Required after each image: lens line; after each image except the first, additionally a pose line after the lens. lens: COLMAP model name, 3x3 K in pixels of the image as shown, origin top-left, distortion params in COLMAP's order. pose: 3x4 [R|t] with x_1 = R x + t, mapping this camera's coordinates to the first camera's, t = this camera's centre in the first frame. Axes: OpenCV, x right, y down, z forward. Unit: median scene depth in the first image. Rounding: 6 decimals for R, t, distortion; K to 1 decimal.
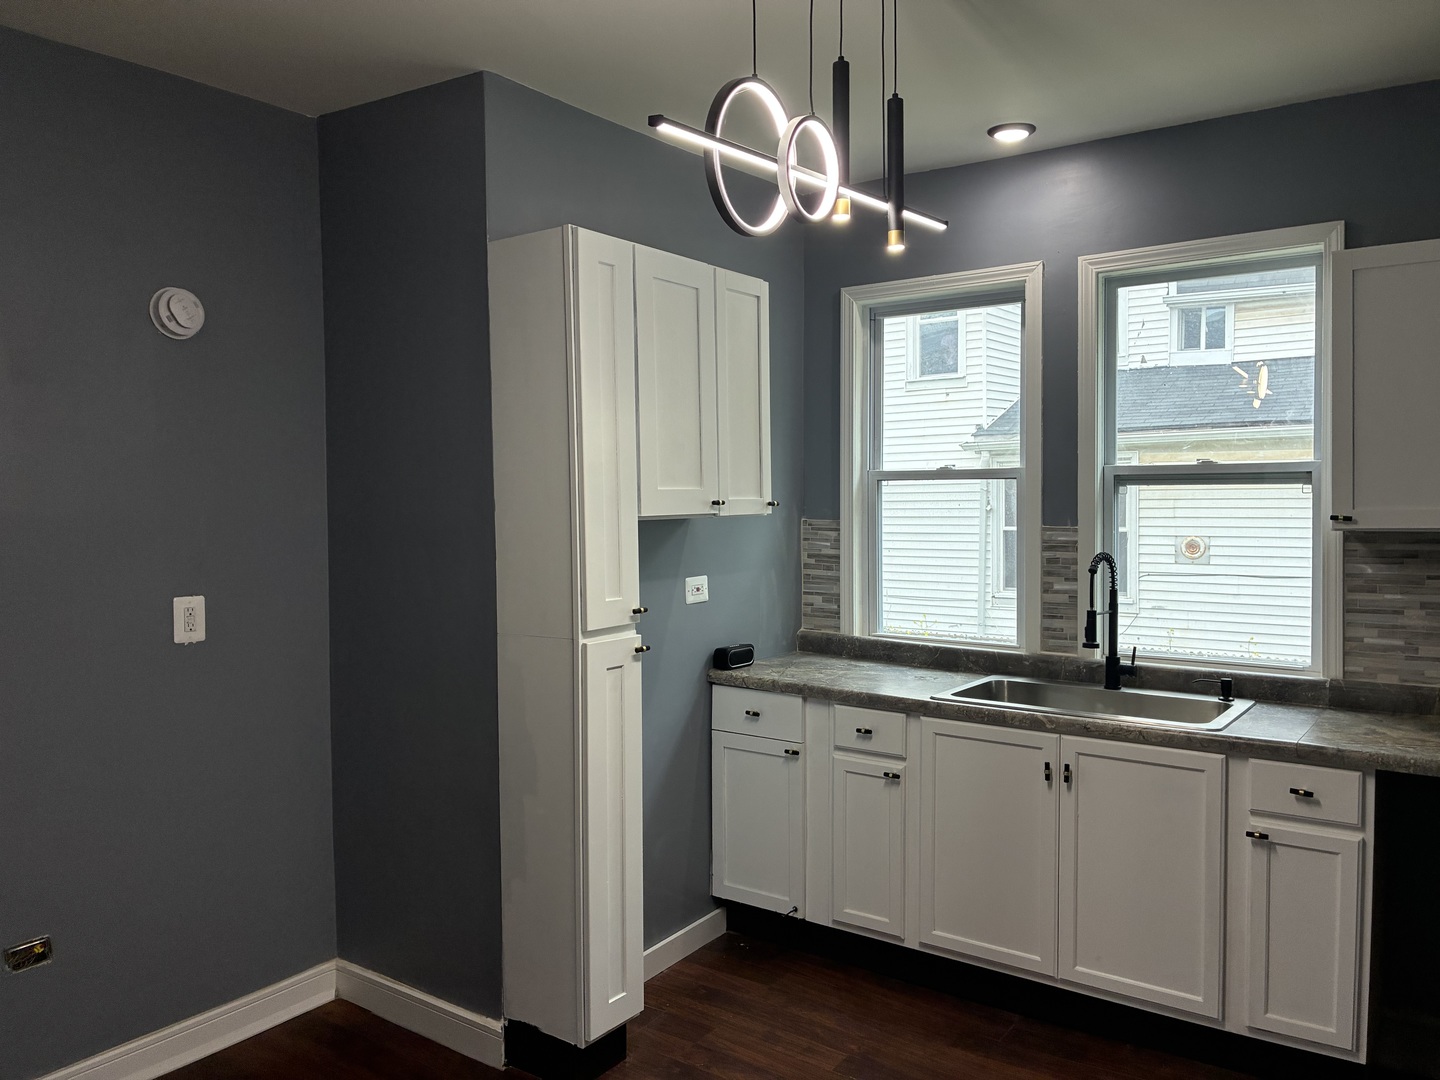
lens RADIAL K [[1083.7, 0, 720.4], [0, 1083.7, 542.3], [0, 0, 1]] dist [0.010425, -0.007626]
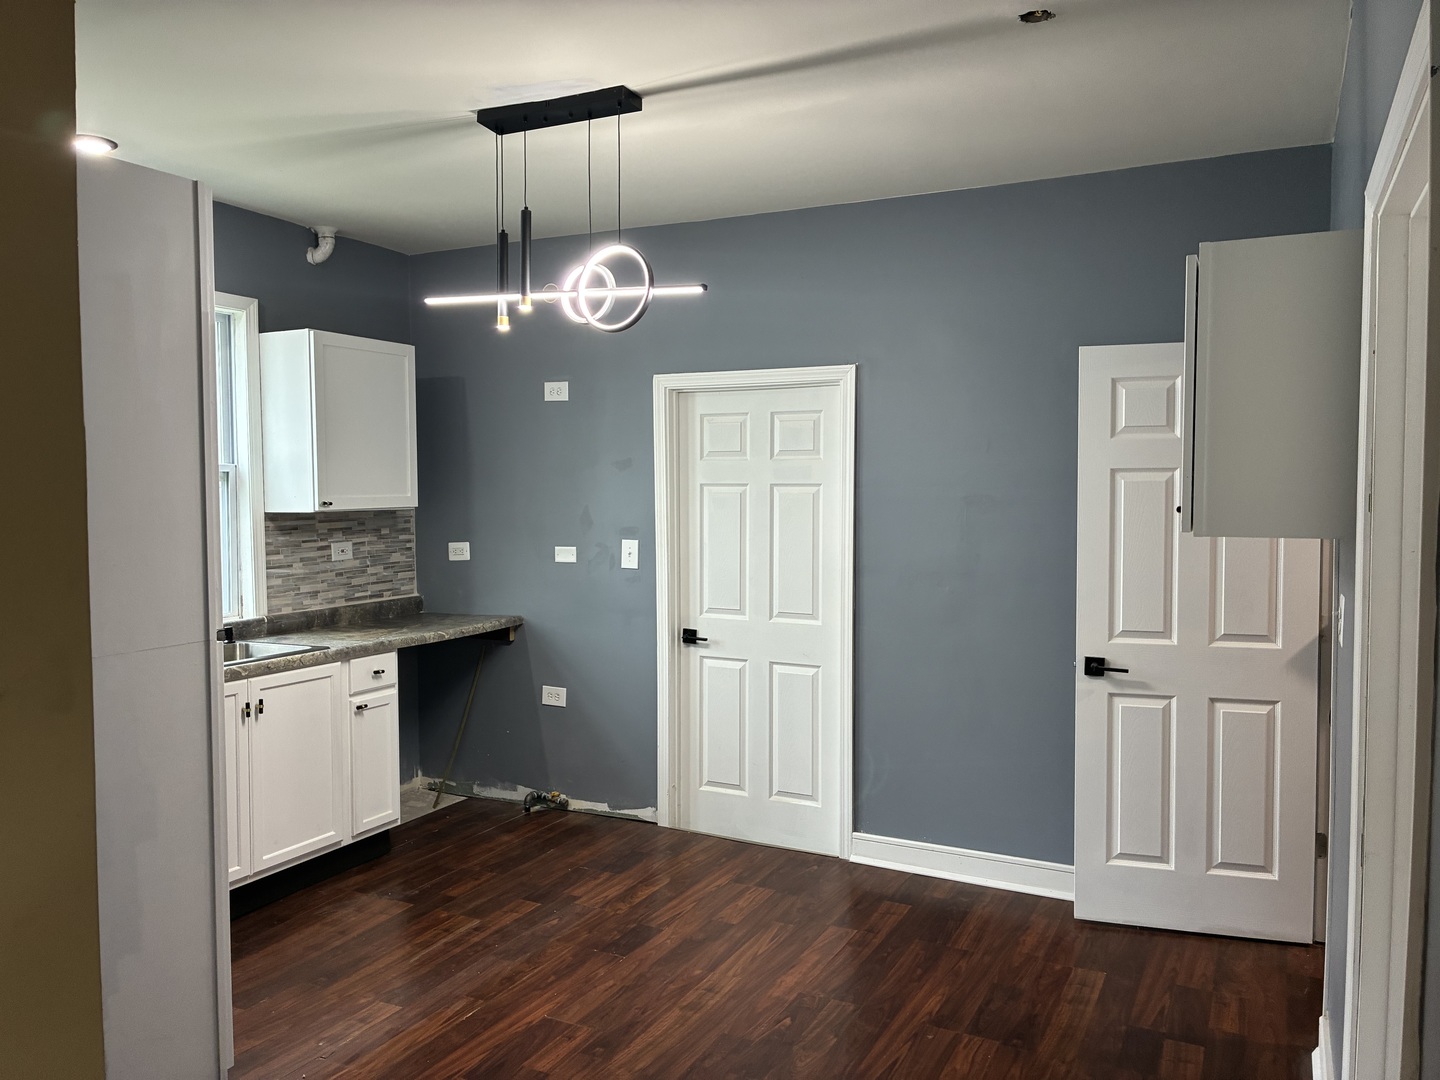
lens RADIAL K [[1083.7, 0, 727.2], [0, 1083.7, 538.6], [0, 0, 1]] dist [0.010425, -0.007626]
pose [[-0.137872, -0.039089, 0.989678, -0.976519], [0.050363, 0.997652, 0.046420, -0.013496], [-0.989169, 0.056243, -0.135579, 0.605378]]
